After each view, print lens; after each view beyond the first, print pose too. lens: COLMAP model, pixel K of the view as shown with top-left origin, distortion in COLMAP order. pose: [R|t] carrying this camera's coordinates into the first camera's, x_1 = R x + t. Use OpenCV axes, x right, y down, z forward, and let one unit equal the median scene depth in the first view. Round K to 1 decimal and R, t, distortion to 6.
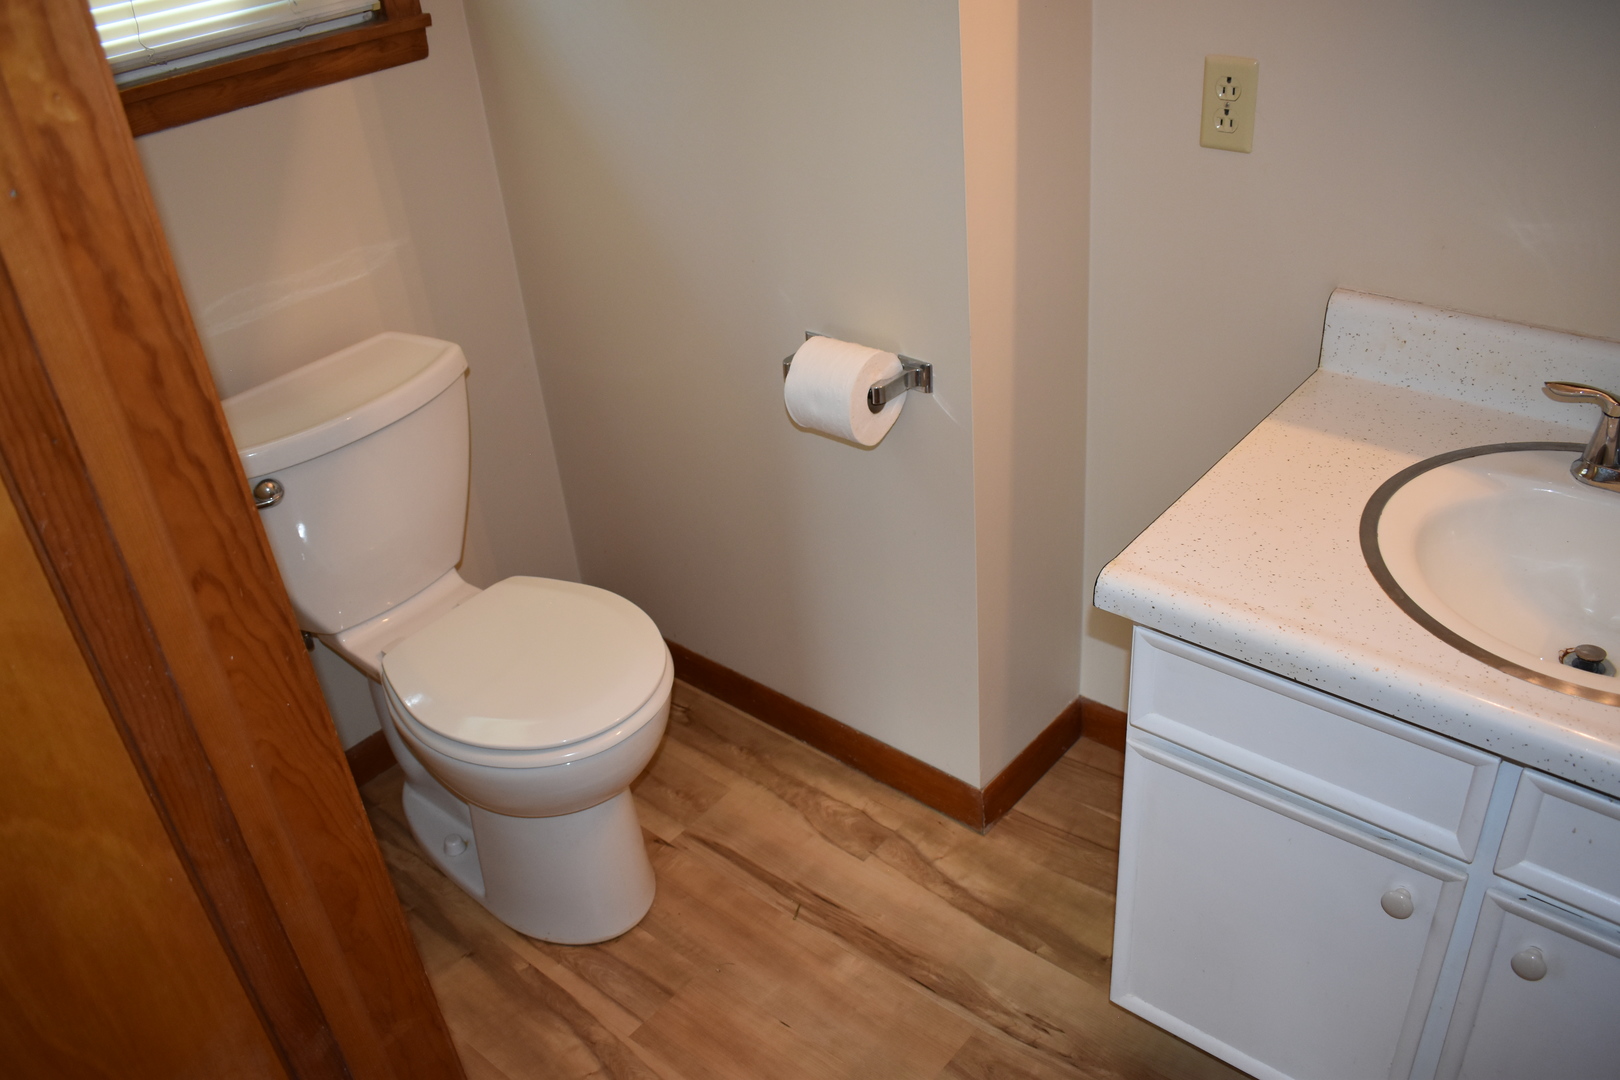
lens RADIAL K [[1271.1, 0, 810.0], [0, 1271.1, 540.0], [0, 0, 1]] dist [-0.087047, 0.005171]
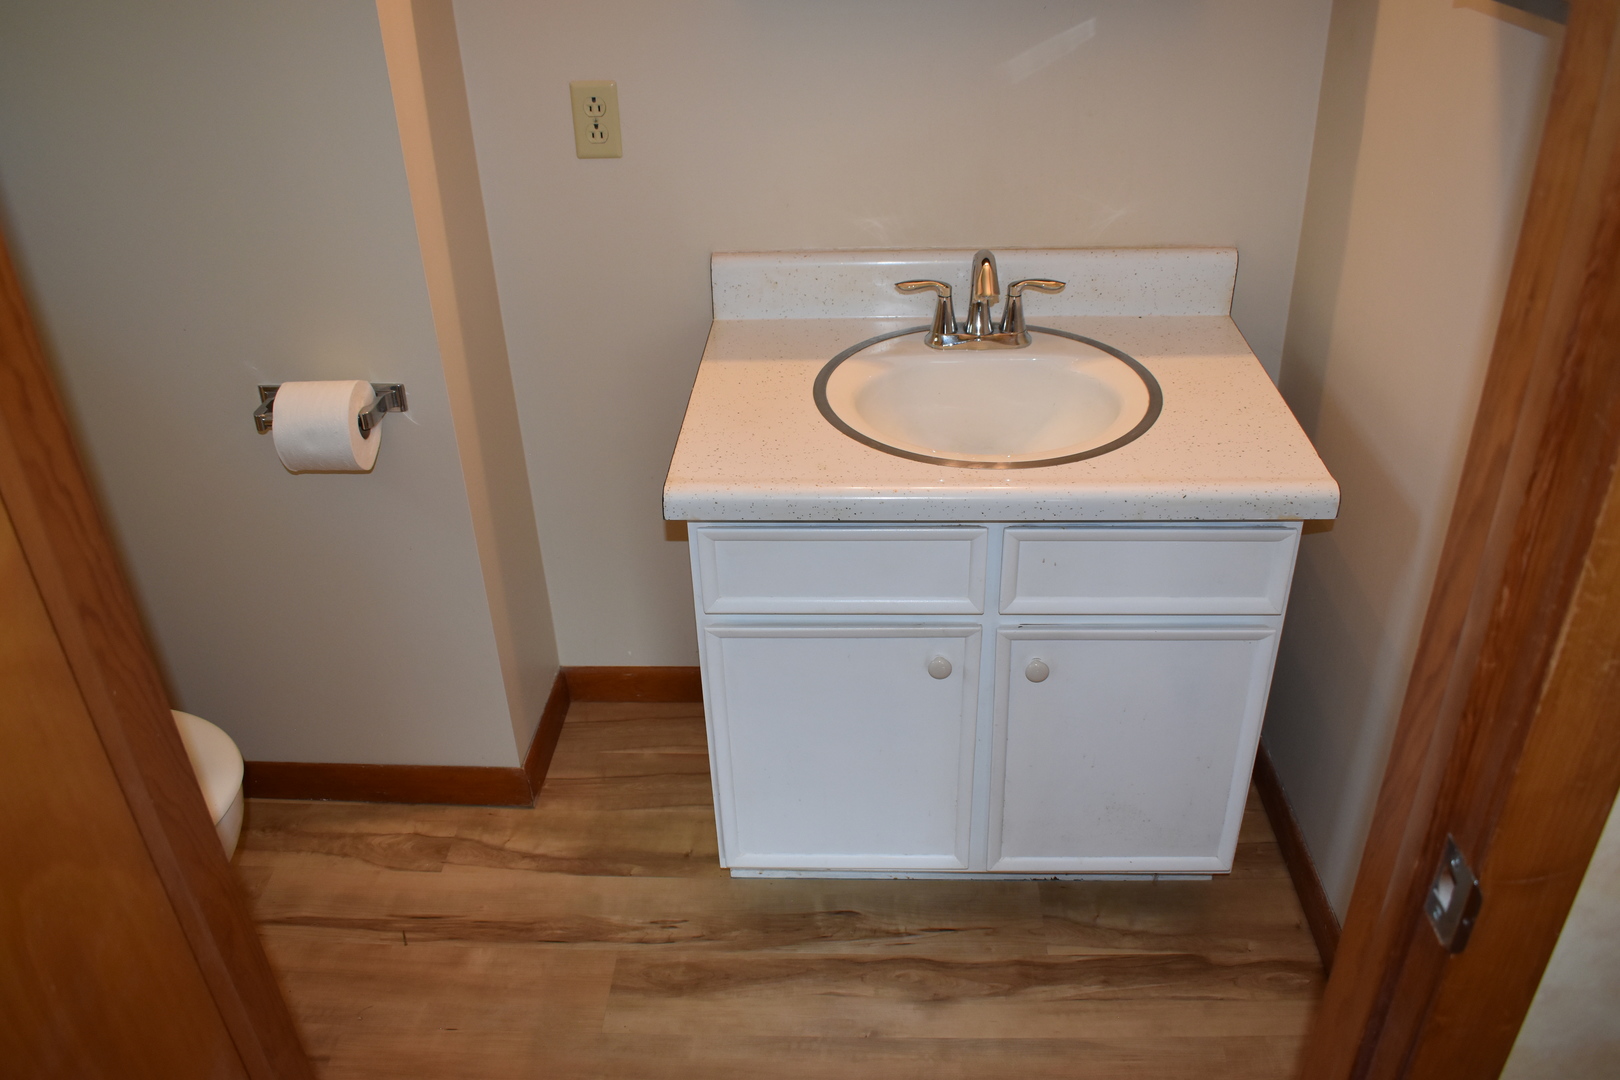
lens RADIAL K [[1218.8, 0, 809.1], [0, 1218.8, 519.5], [0, 0, 1]] dist [-0.083711, -0.000307]
pose [[0.797722, -0.259517, 0.544326, -0.196644], [0.289789, 0.956576, 0.031373, 0.036714], [-0.528831, 0.132713, 0.838287, -0.030654]]
